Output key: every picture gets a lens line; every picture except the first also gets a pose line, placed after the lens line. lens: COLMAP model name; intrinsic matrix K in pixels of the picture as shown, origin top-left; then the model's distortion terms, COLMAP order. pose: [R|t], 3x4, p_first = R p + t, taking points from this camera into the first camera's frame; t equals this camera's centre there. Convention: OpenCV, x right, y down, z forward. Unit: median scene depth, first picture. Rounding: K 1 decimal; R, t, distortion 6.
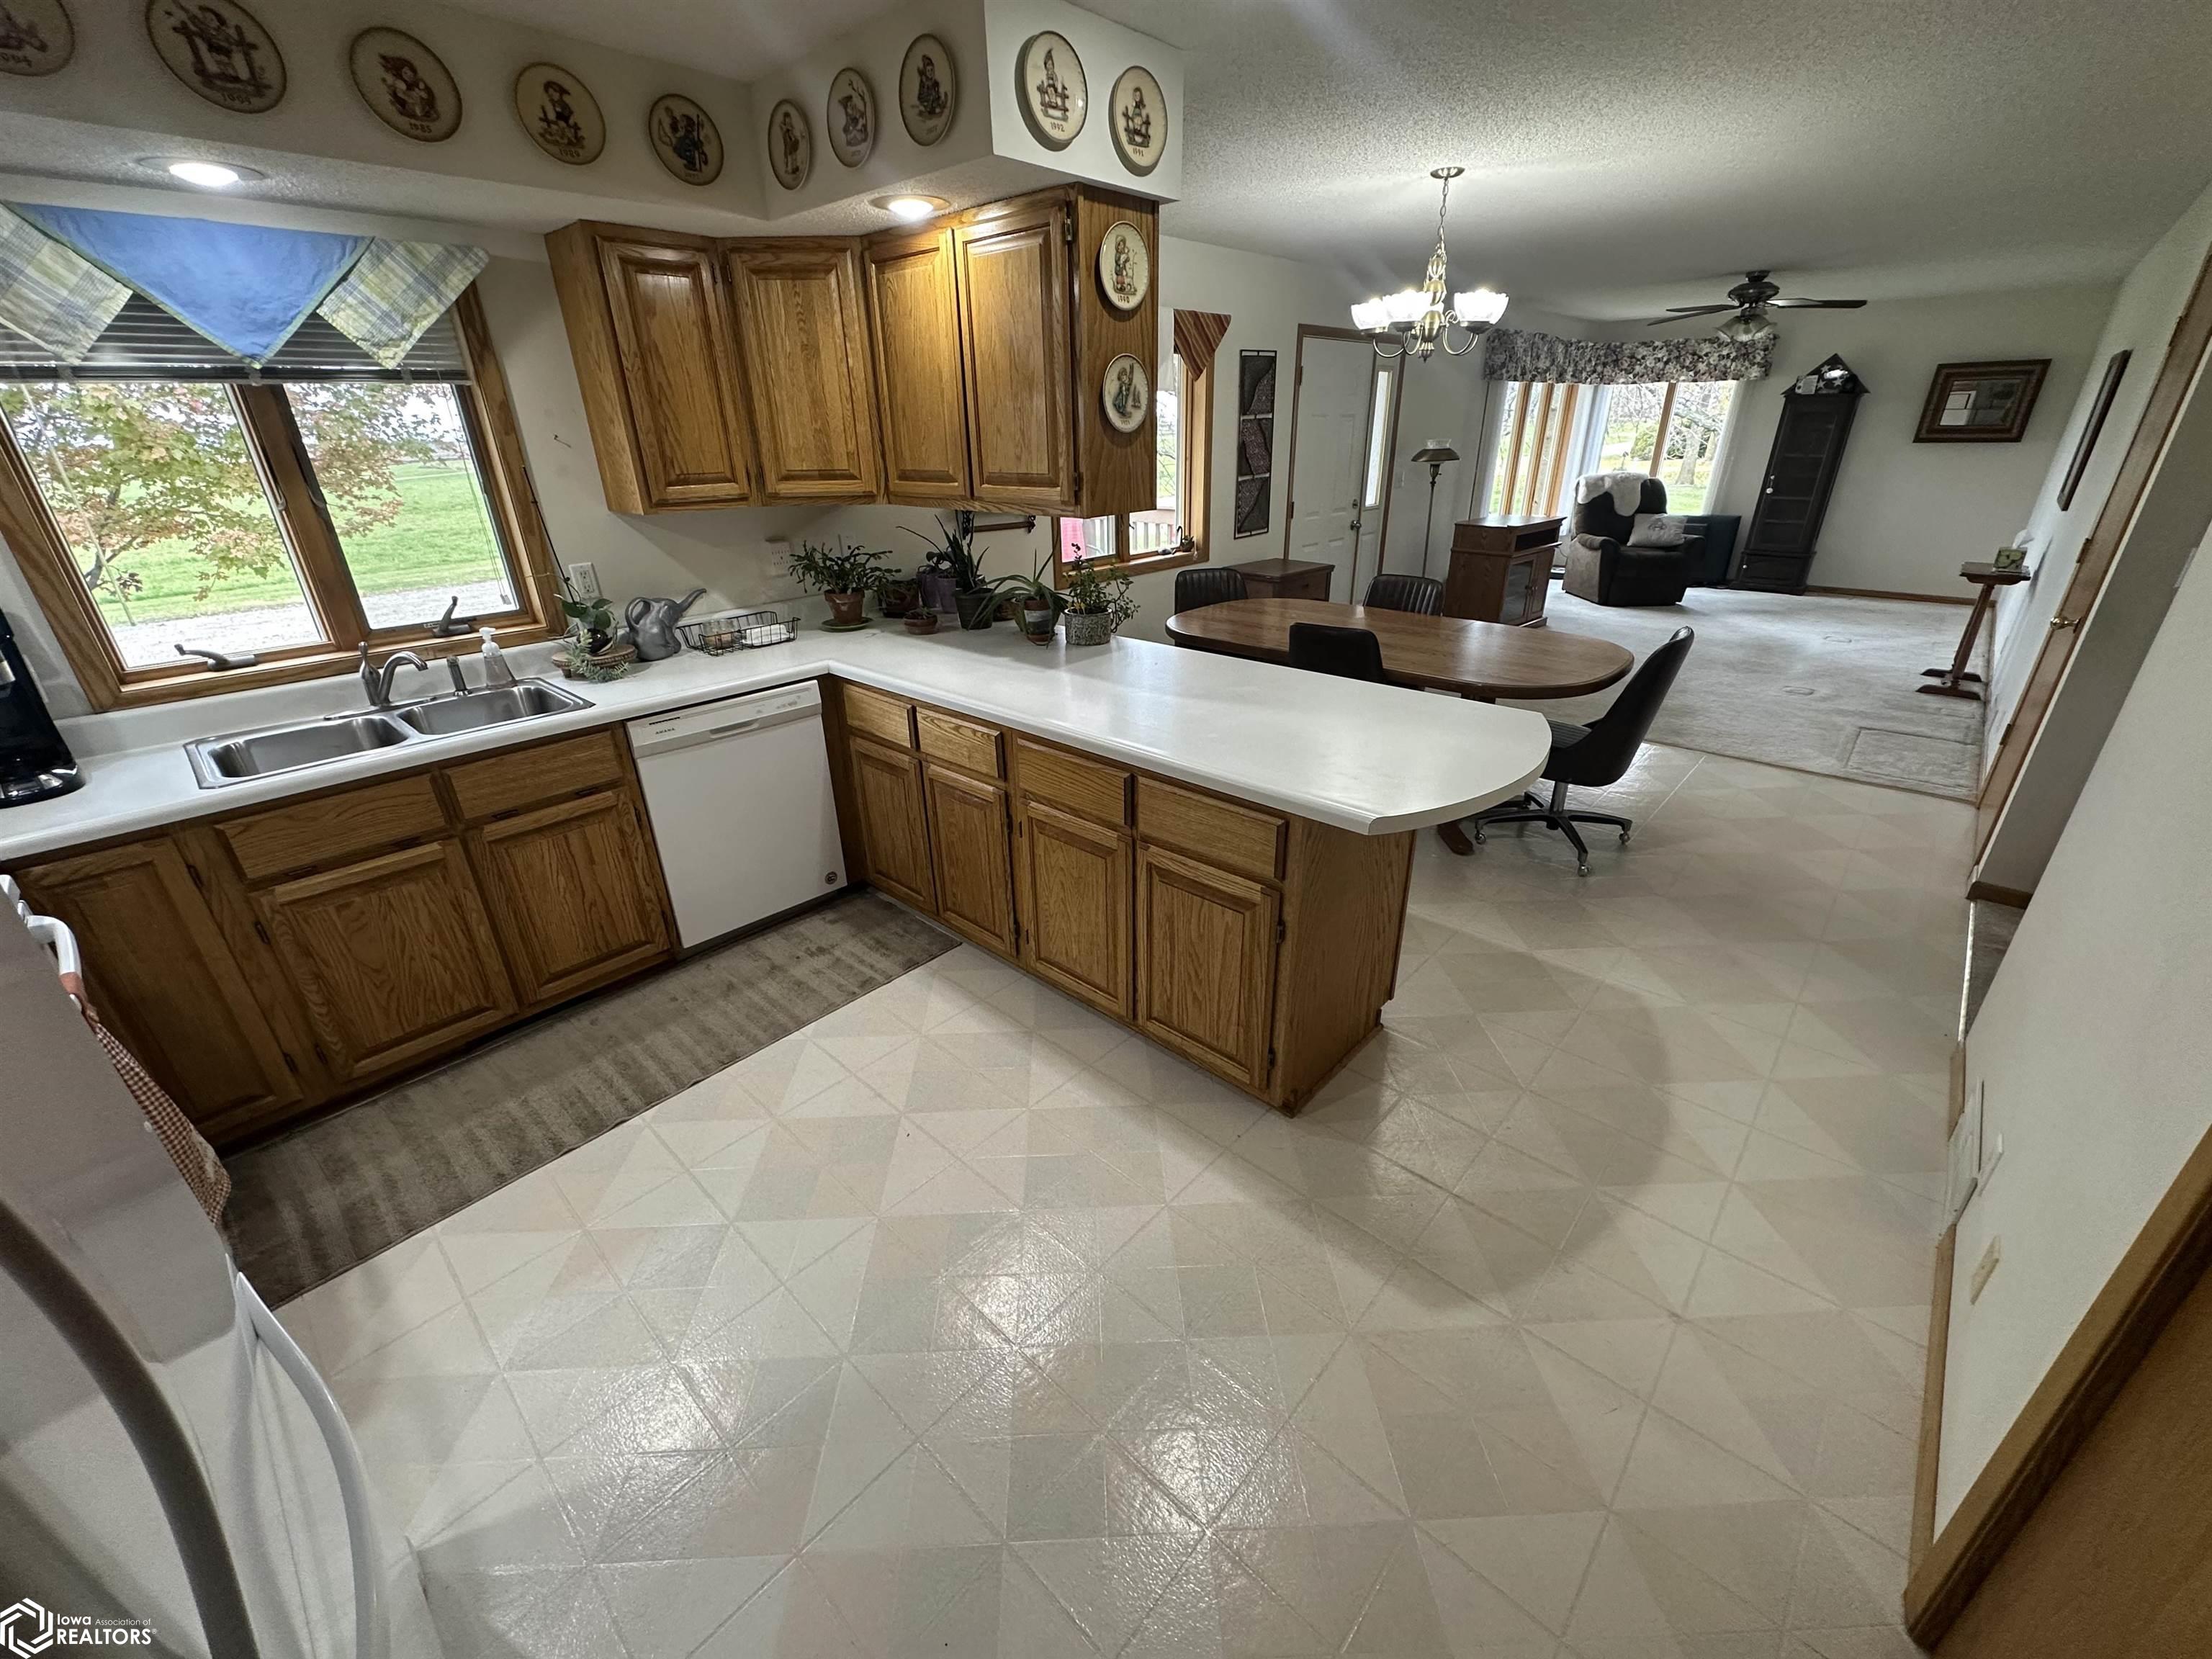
lens RADIAL K [[880.0, 0, 1106.0], [0, 880.0, 829.5], [0, 0, 1]] dist [-0.002118, -0.000349]
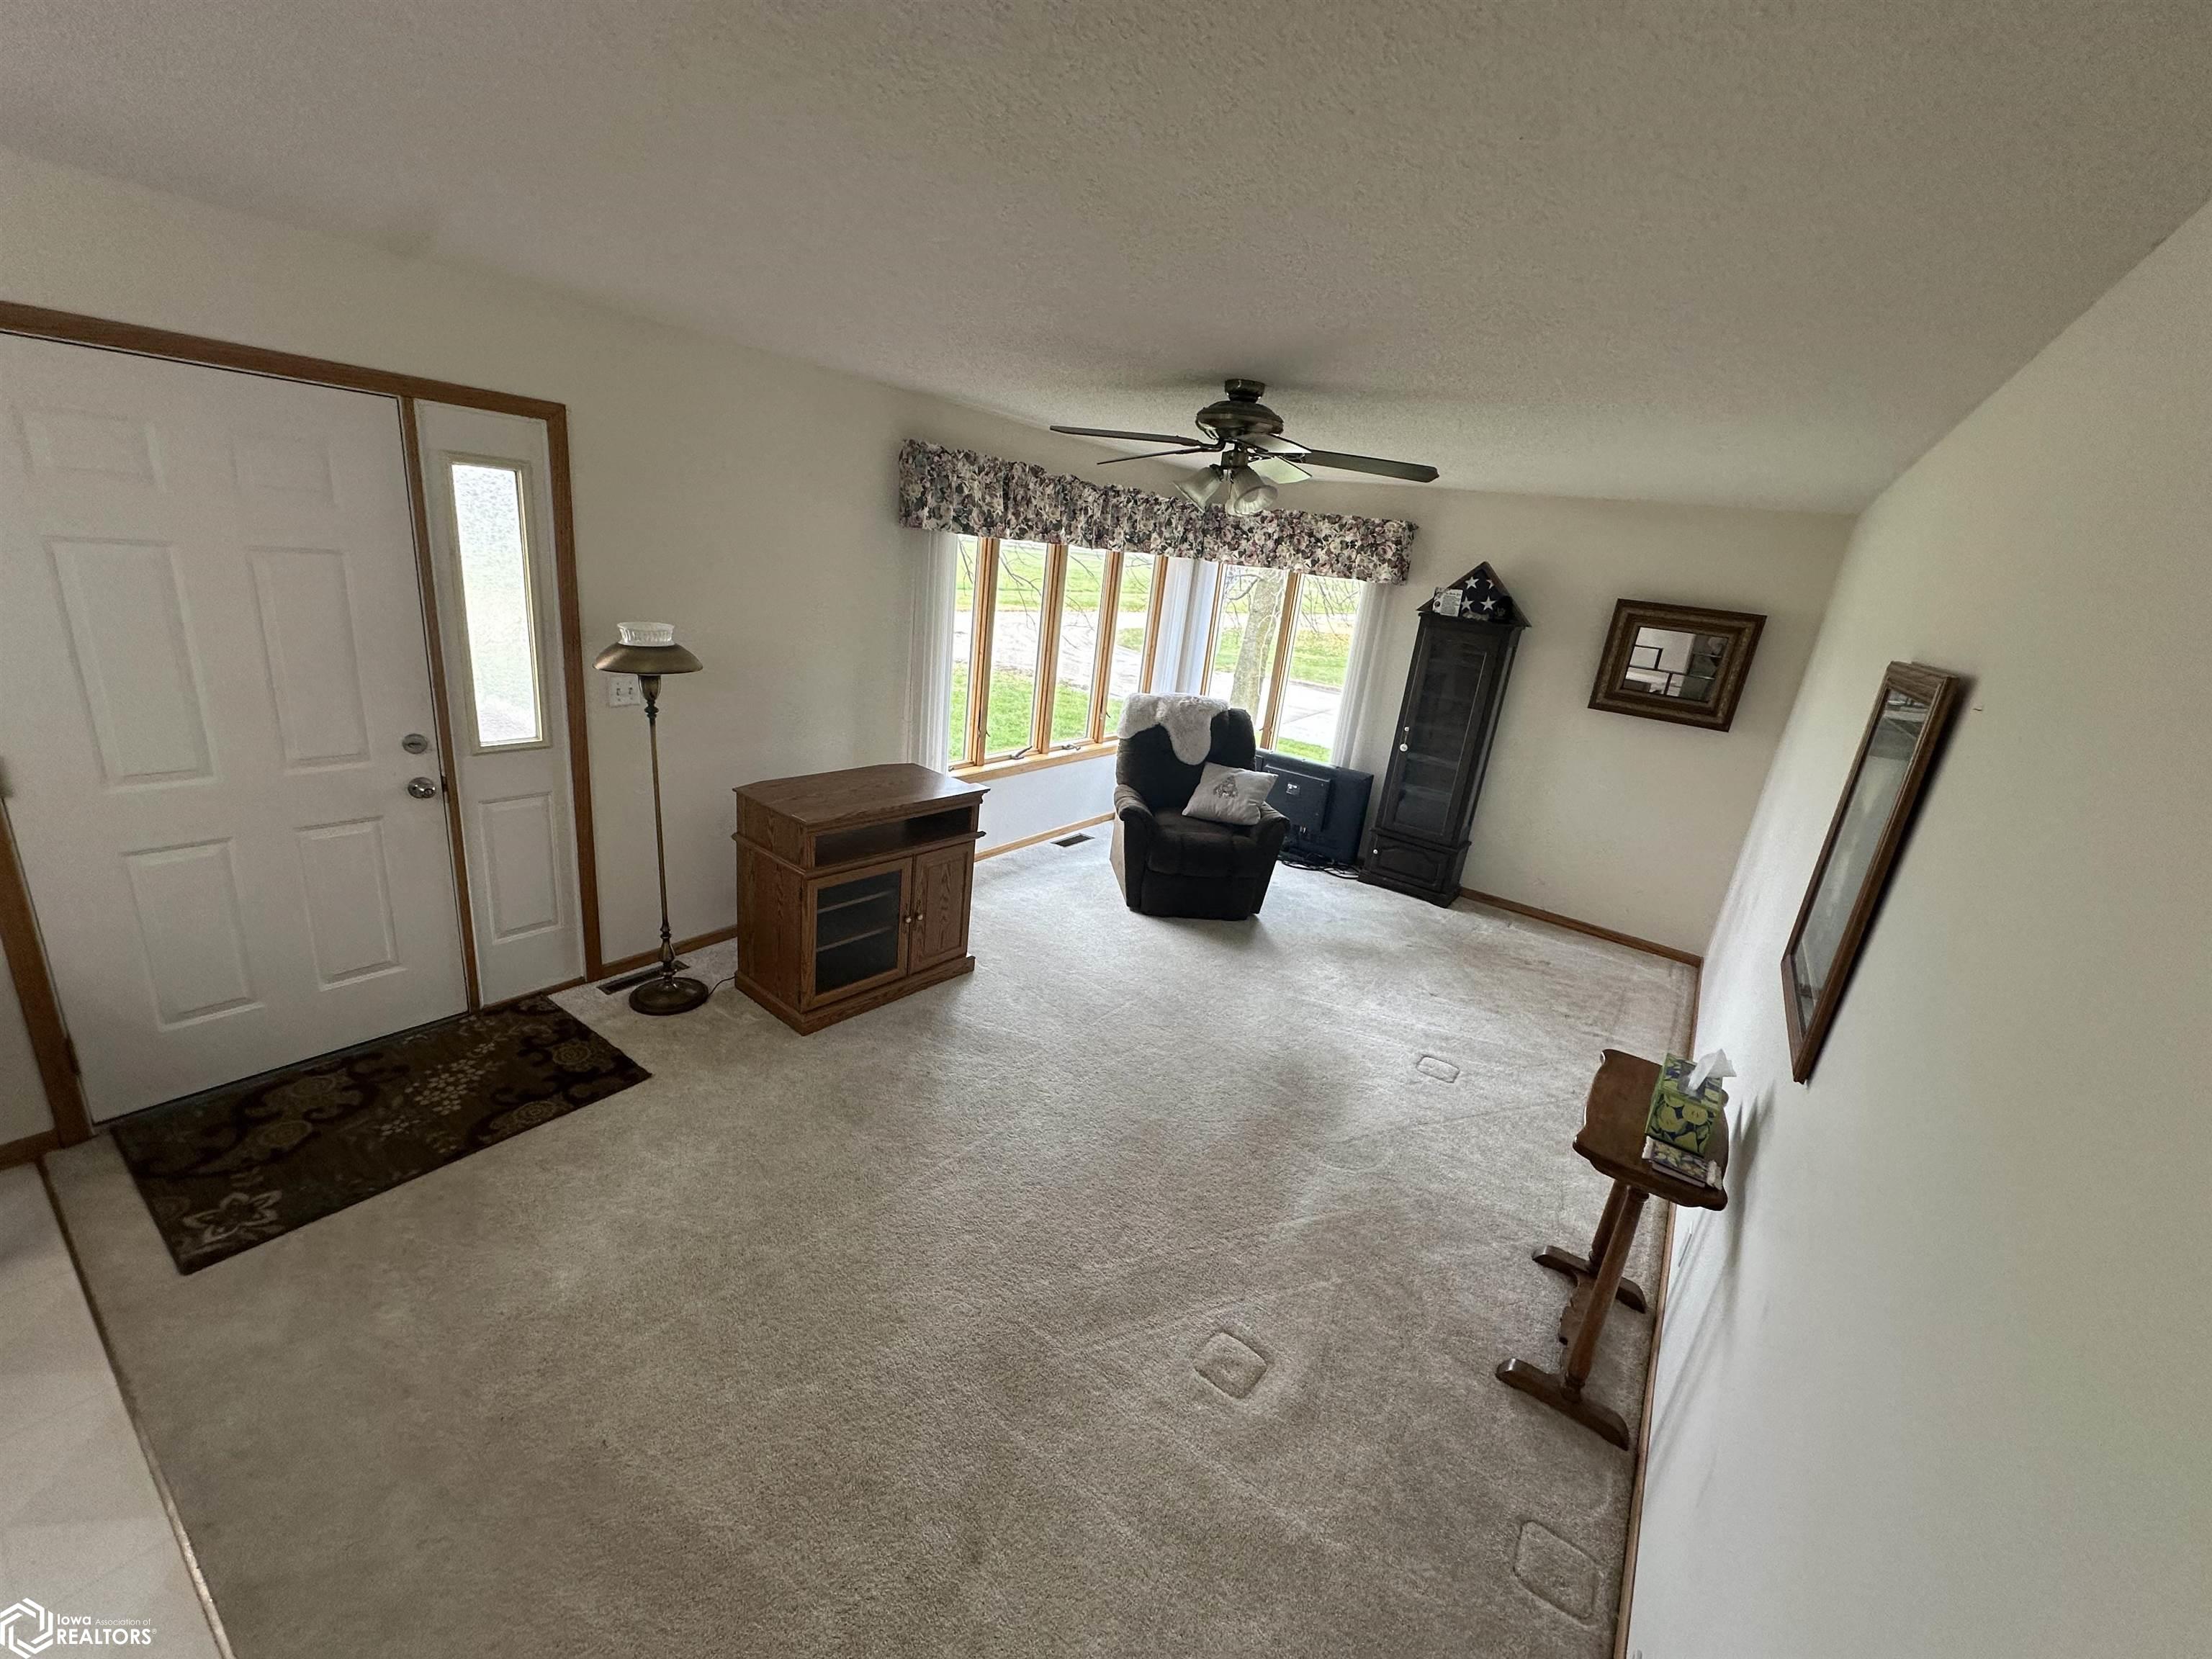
lens RADIAL K [[880.0, 0, 1106.0], [0, 880.0, 829.5], [0, 0, 1]] dist [-0.002118, -0.000349]
pose [[0.982346, 0.084343, 0.166984, 0.444320], [-0.064826, 0.990767, -0.119071, -0.238888], [-0.175485, 0.106143, 0.978743, 0.411913]]
